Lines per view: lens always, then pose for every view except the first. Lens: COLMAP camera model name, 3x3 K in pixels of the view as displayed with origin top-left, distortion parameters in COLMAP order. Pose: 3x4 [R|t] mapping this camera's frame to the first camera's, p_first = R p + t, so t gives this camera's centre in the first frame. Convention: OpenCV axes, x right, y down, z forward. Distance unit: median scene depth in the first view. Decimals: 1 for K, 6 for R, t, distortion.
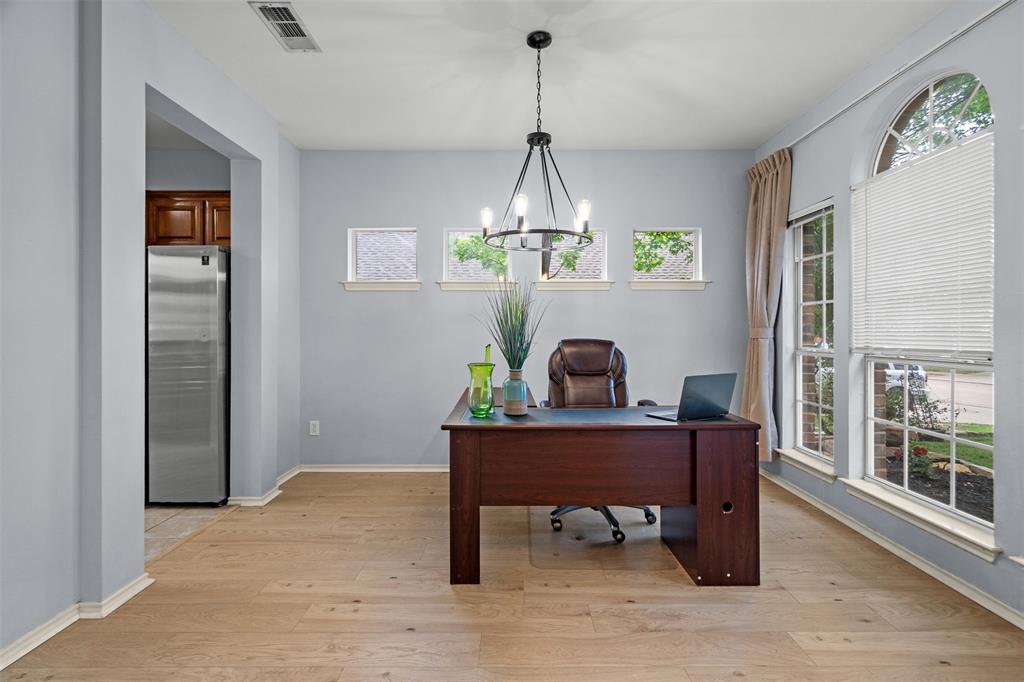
lens RADIAL K [[488.9, 0, 502.2], [0, 488.9, 325.5], [0, 0, 1]] dist [-0.001943, -0.000882]
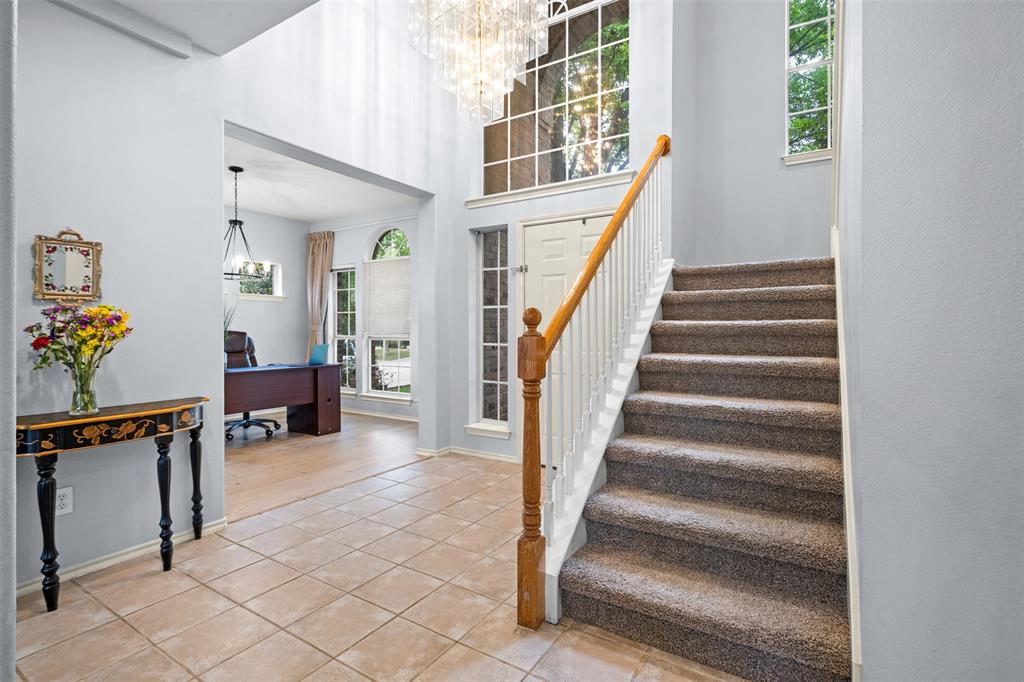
lens RADIAL K [[488.9, 0, 512.1], [0, 488.9, 333.2], [0, 0, 1]] dist [-0.001943, -0.000882]
pose [[0.533616, -0.007308, 0.845696, -0.703792], [-0.003996, 0.999930, 0.011162, 0.012397], [-0.845718, -0.009335, 0.533549, -0.664914]]
